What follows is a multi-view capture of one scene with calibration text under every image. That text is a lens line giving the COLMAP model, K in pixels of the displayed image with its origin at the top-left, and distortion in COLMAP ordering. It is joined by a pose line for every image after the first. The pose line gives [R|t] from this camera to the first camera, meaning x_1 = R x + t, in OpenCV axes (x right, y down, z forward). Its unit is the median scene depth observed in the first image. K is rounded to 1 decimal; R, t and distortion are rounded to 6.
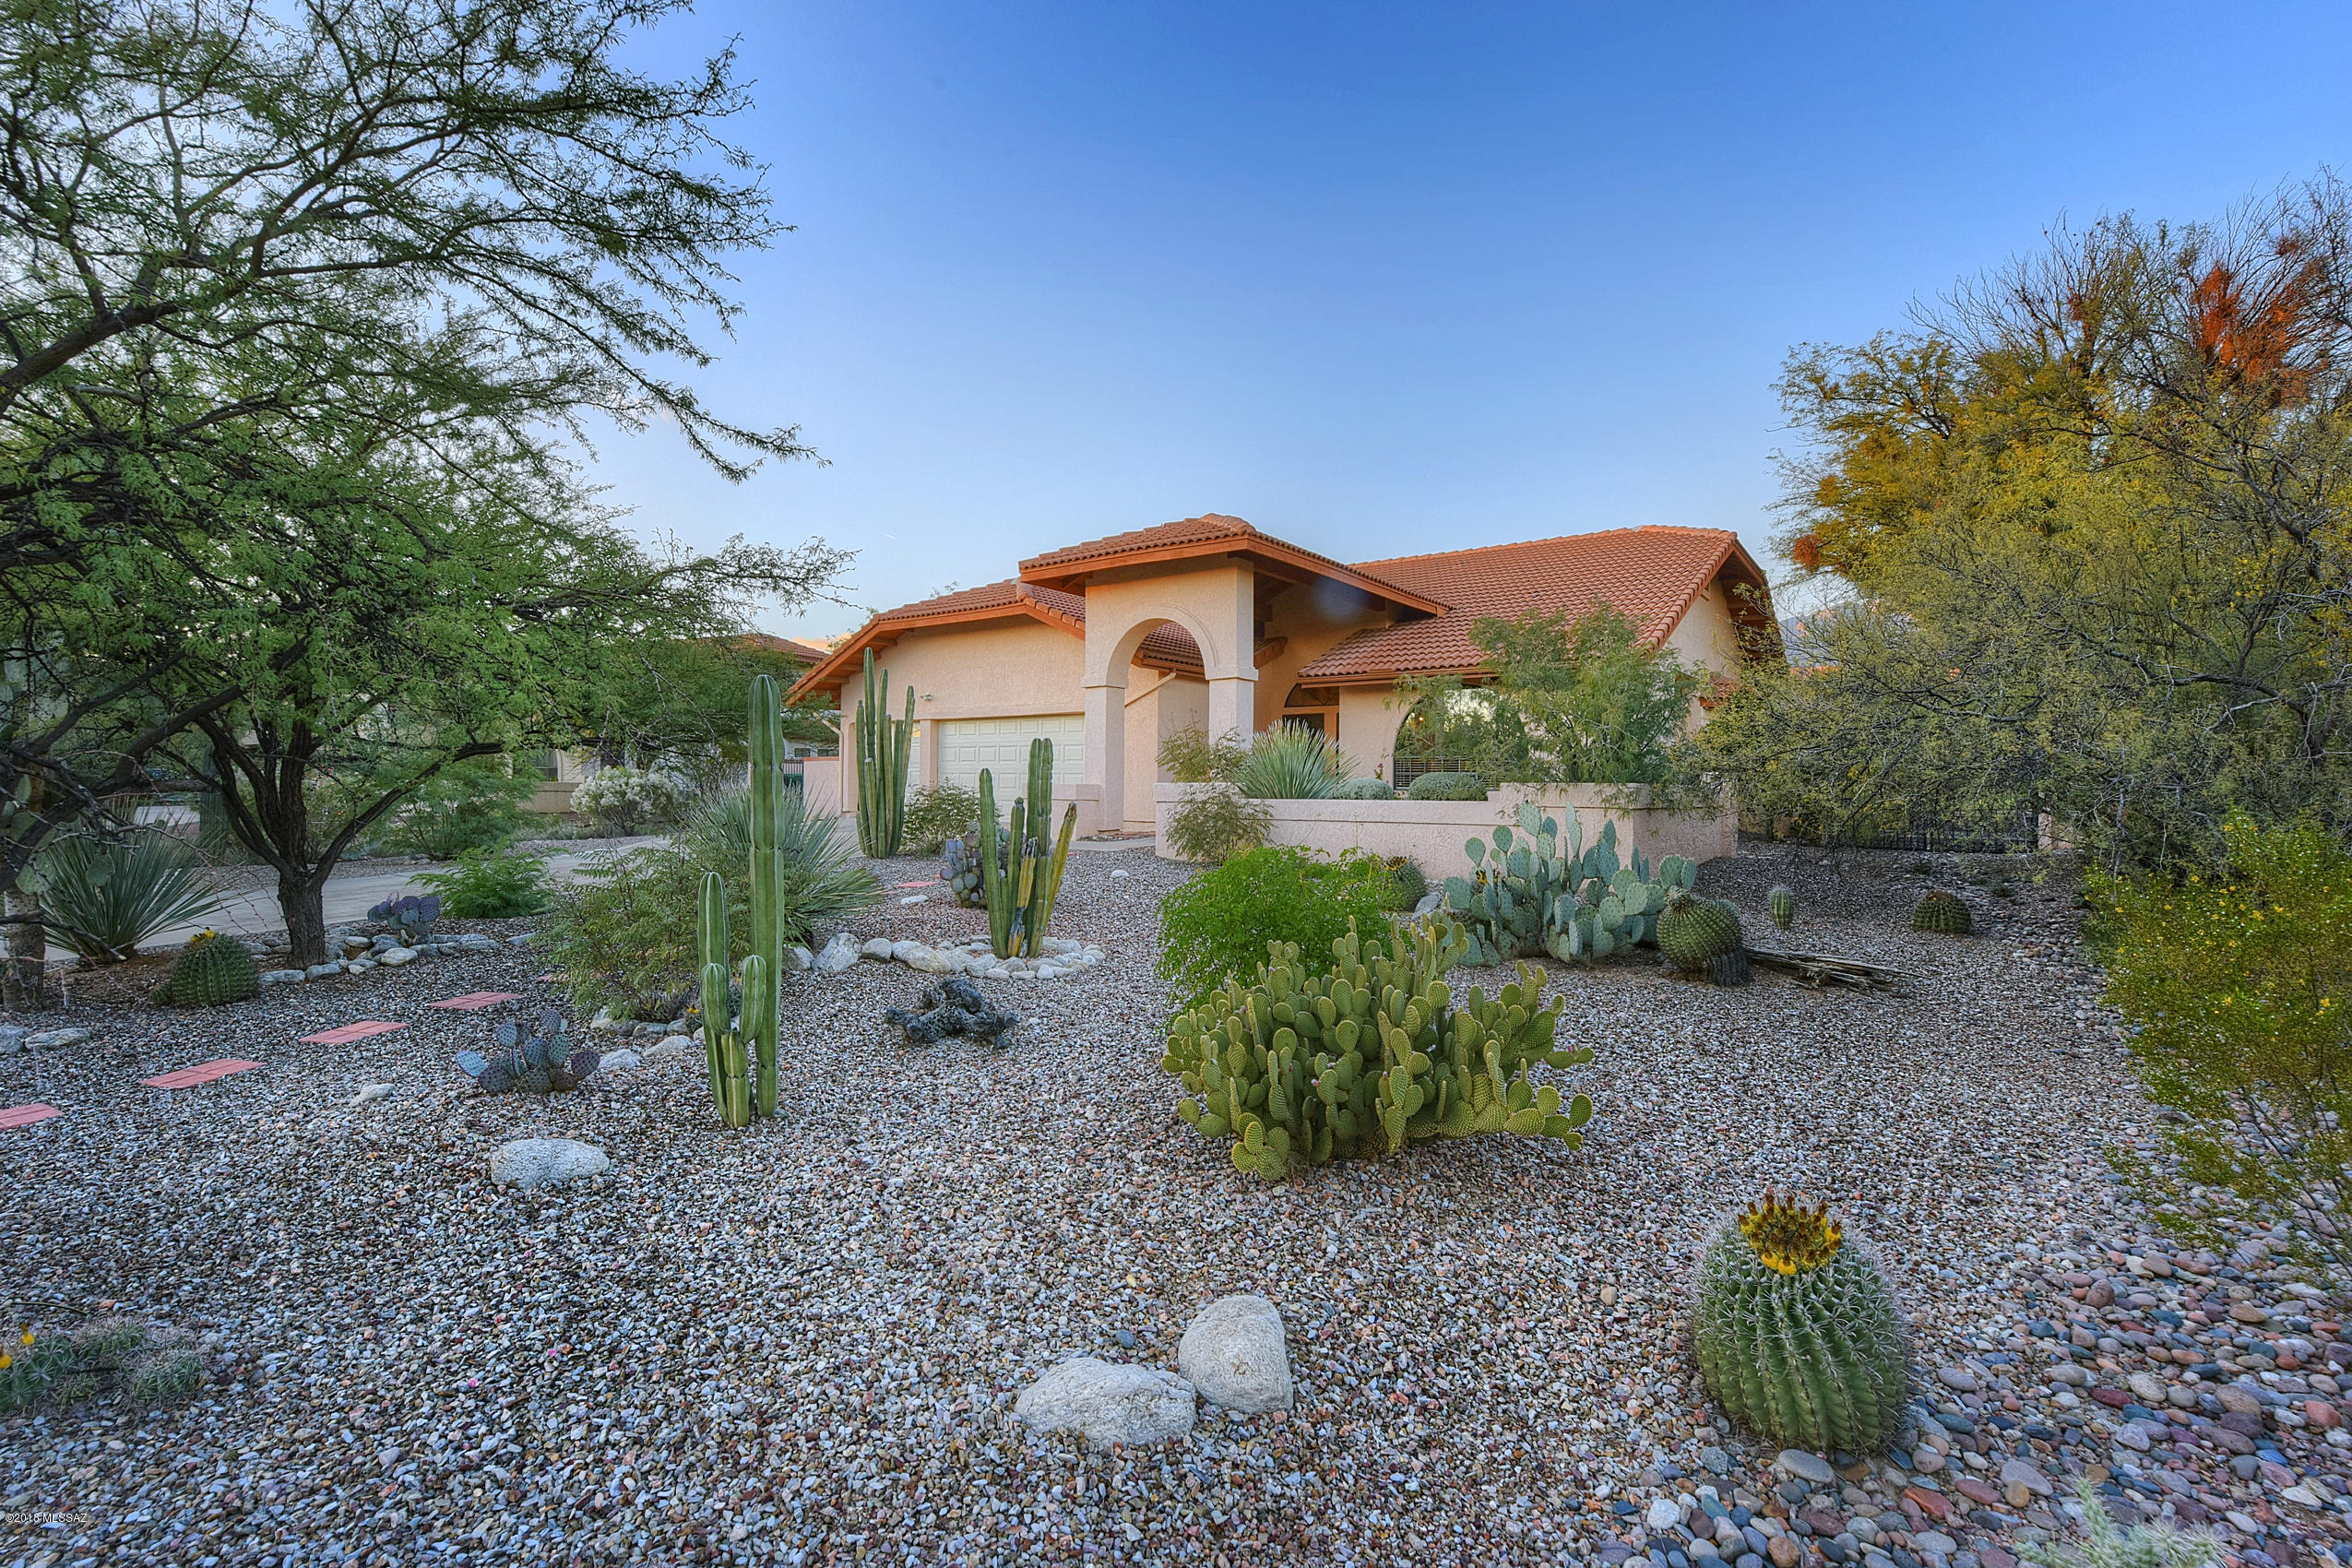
lens RADIAL K [[1043.8, 0, 1161.3], [0, 1043.8, 777.6], [0, 0, 1]] dist [-0.001438, -0.009114]
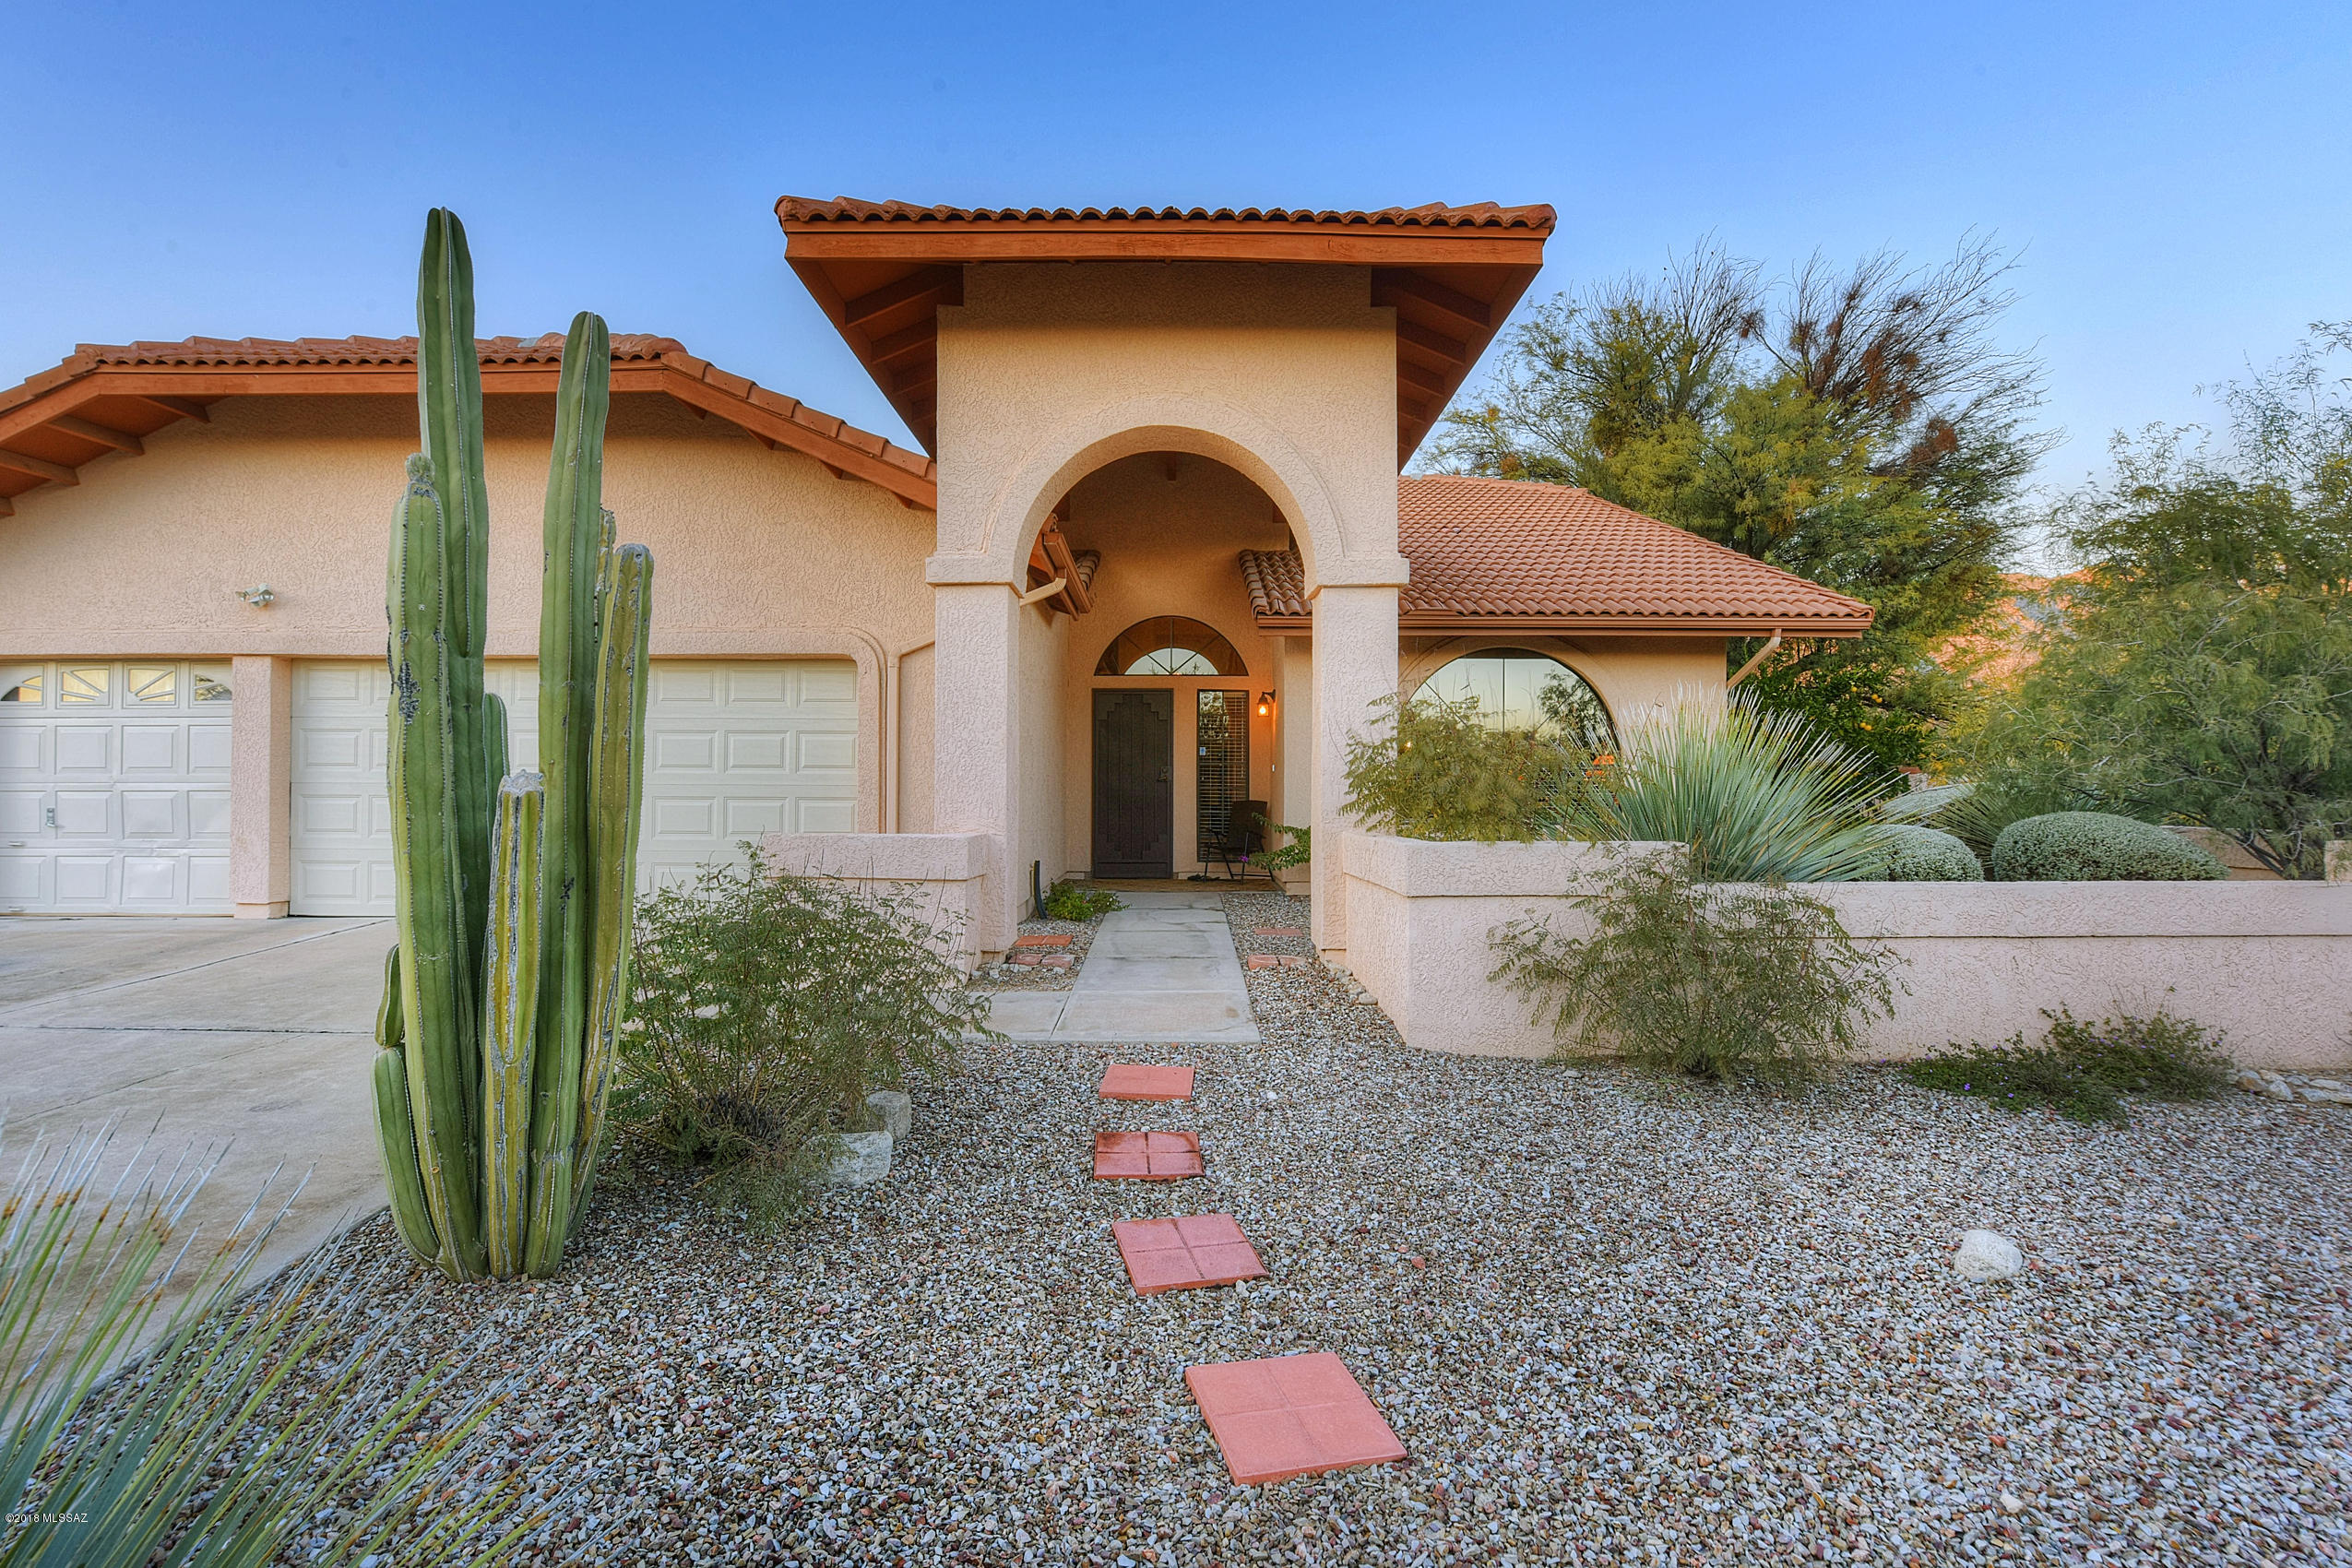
lens RADIAL K [[1043.8, 0, 1161.3], [0, 1043.8, 777.6], [0, 0, 1]] dist [-0.001438, -0.009114]
pose [[0.797554, 0.000031, 0.603247, -0.240202], [0.000598, 0.999999, -0.000841, -0.013875], [-0.603247, 0.001032, 0.797554, 0.635809]]
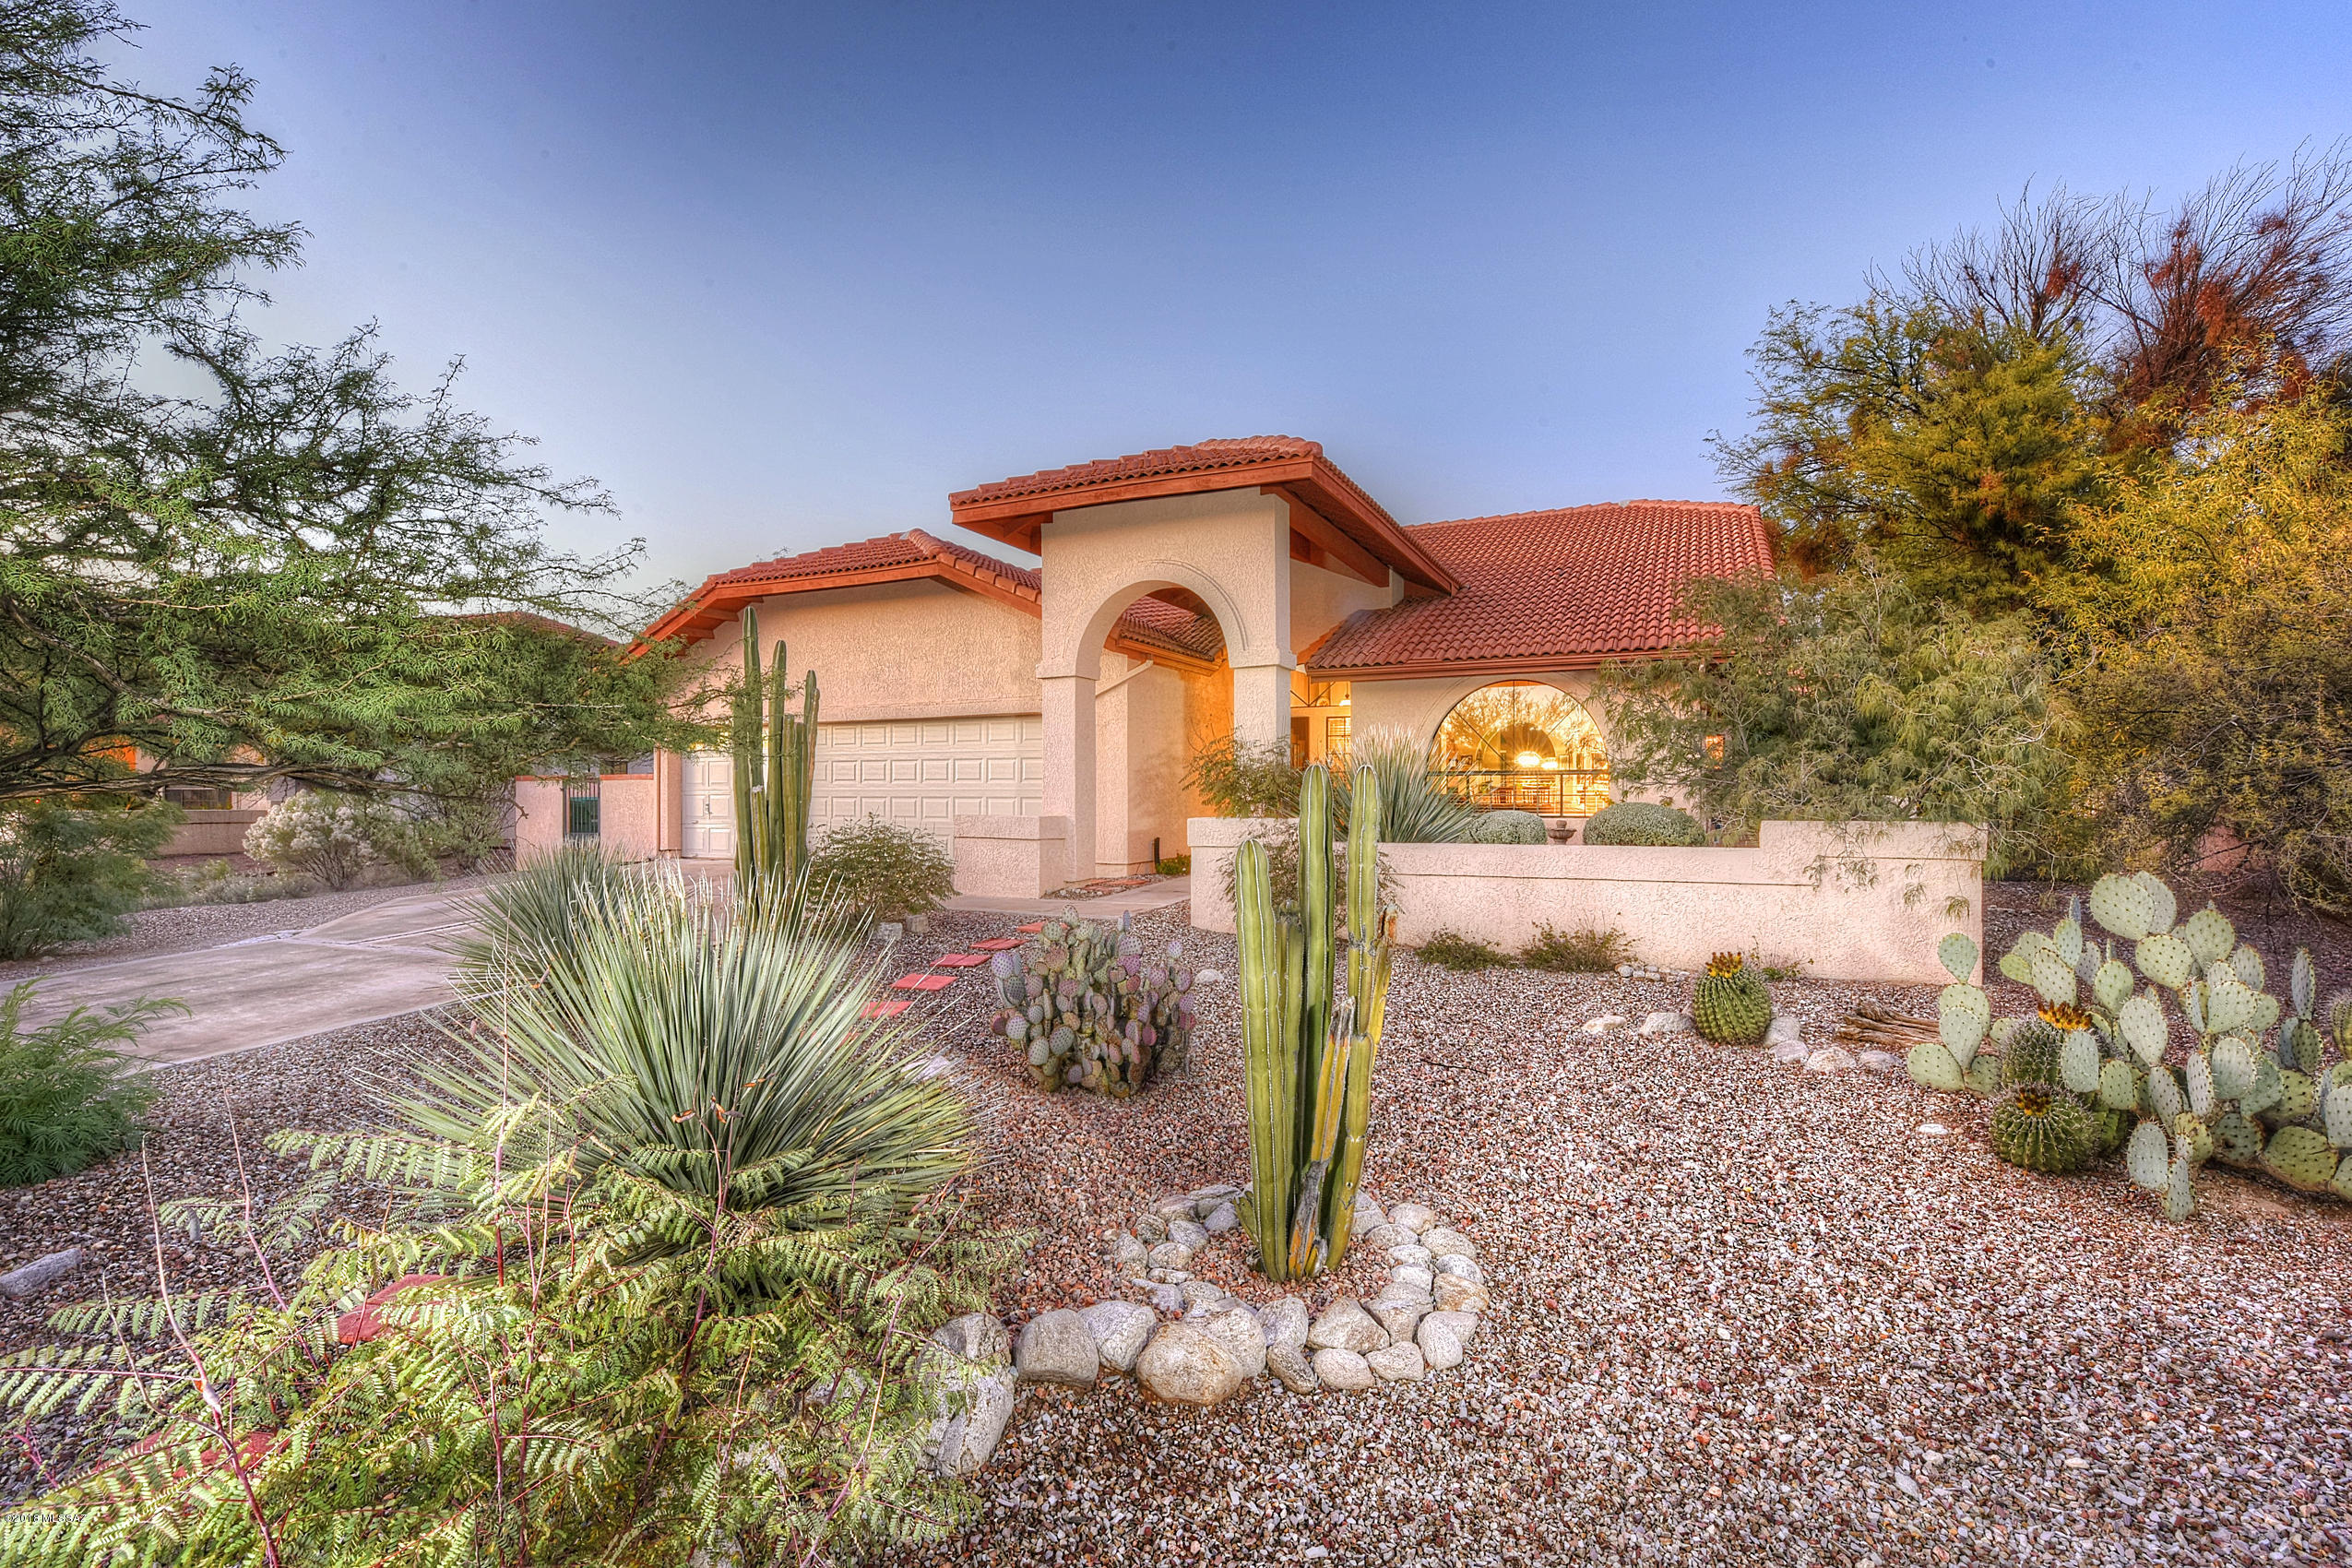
lens RADIAL K [[1089.5, 0, 1183.5], [0, 1089.5, 772.0], [0, 0, 1]] dist [0.001600, -0.010813]
pose [[0.982354, -0.009526, 0.186789, -0.119855], [0.011571, 0.999884, -0.009861, -0.014536], [-0.186673, 0.011849, 0.982351, 0.265383]]
